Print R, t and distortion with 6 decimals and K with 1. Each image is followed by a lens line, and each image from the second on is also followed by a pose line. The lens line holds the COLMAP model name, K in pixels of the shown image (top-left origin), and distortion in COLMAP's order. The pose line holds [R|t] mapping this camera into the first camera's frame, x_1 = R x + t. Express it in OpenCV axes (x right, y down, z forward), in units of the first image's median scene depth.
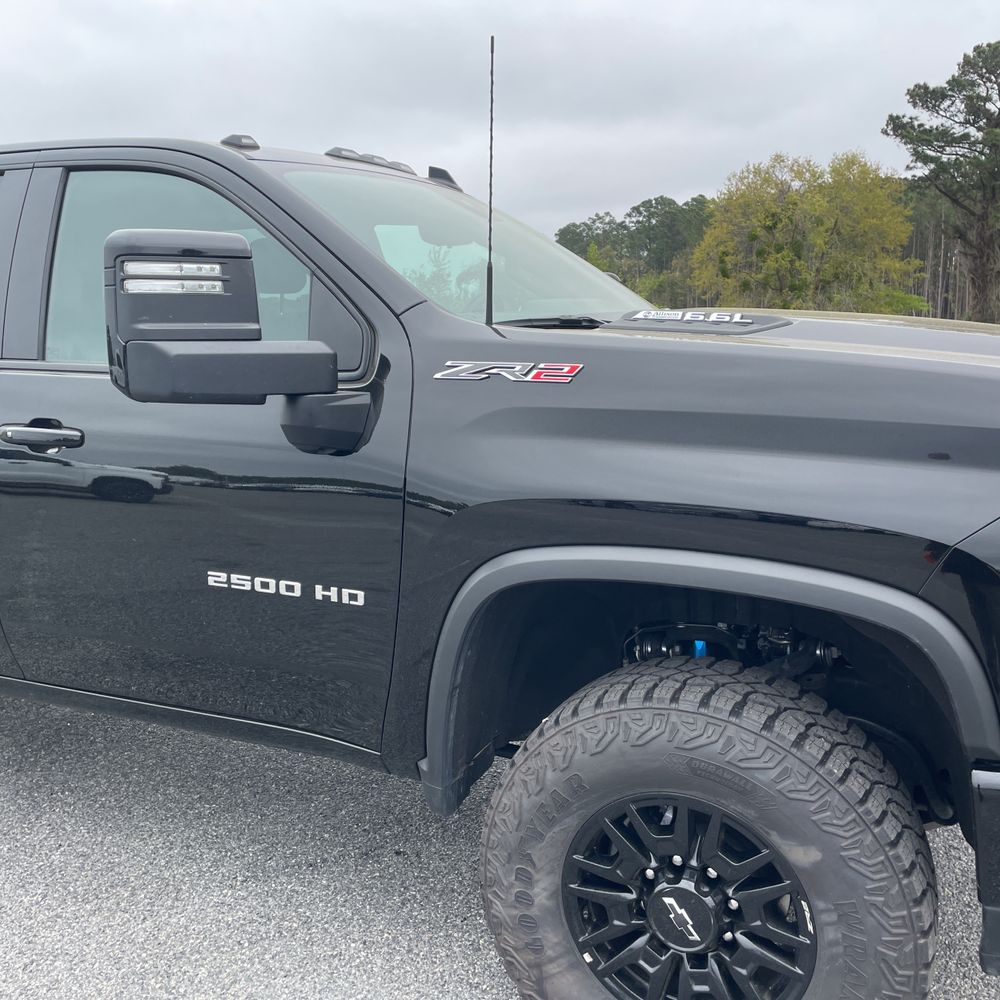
lens RADIAL K [[1003.5, 0, 522.8], [0, 1003.5, 495.0], [0, 0, 1]] dist [0.056888, 0.000000]
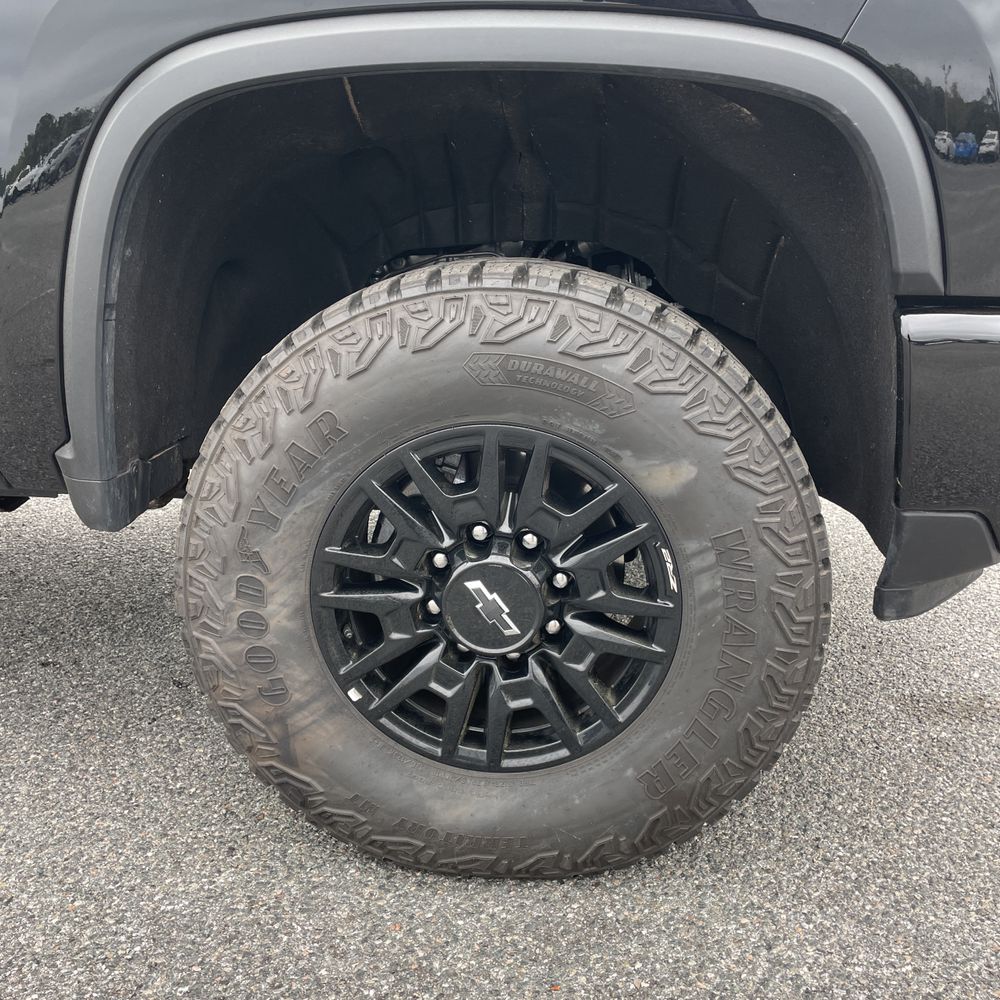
lens RADIAL K [[1003.5, 0, 500.6], [0, 1003.5, 476.9], [0, 0, 1]] dist [0.056888, 0.000000]
pose [[0.950434, -0.074340, 0.301908, -0.036932], [0.047488, 0.994312, 0.095339, 0.254506], [-0.307278, -0.076277, 0.948558, 0.344634]]
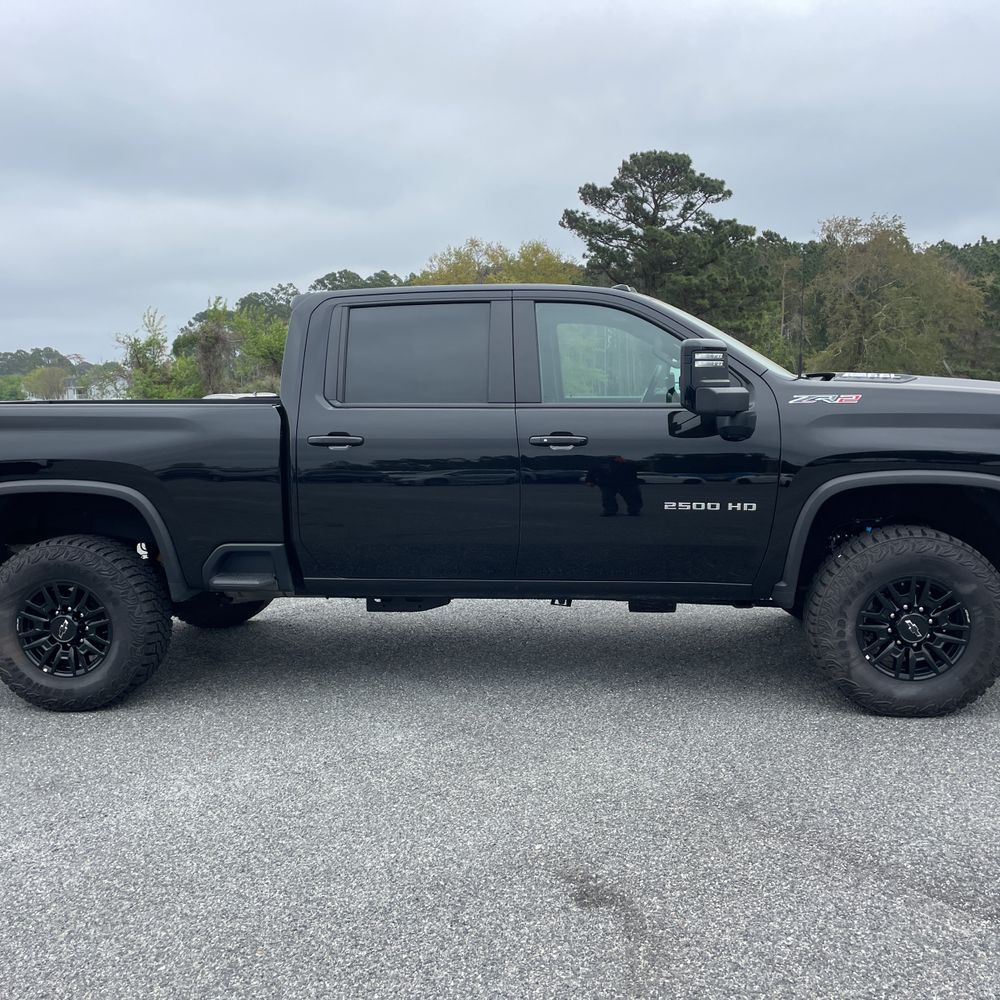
lens RADIAL K [[1003.5, 0, 522.8], [0, 1003.5, 514.1], [0, 0, 1]] dist [0.056888, 0.000000]
pose [[0.952595, -0.044288, 0.301001, -1.357199], [0.059397, 0.997383, -0.041229, 0.188202], [-0.298388, 0.057153, 0.952732, -0.952801]]
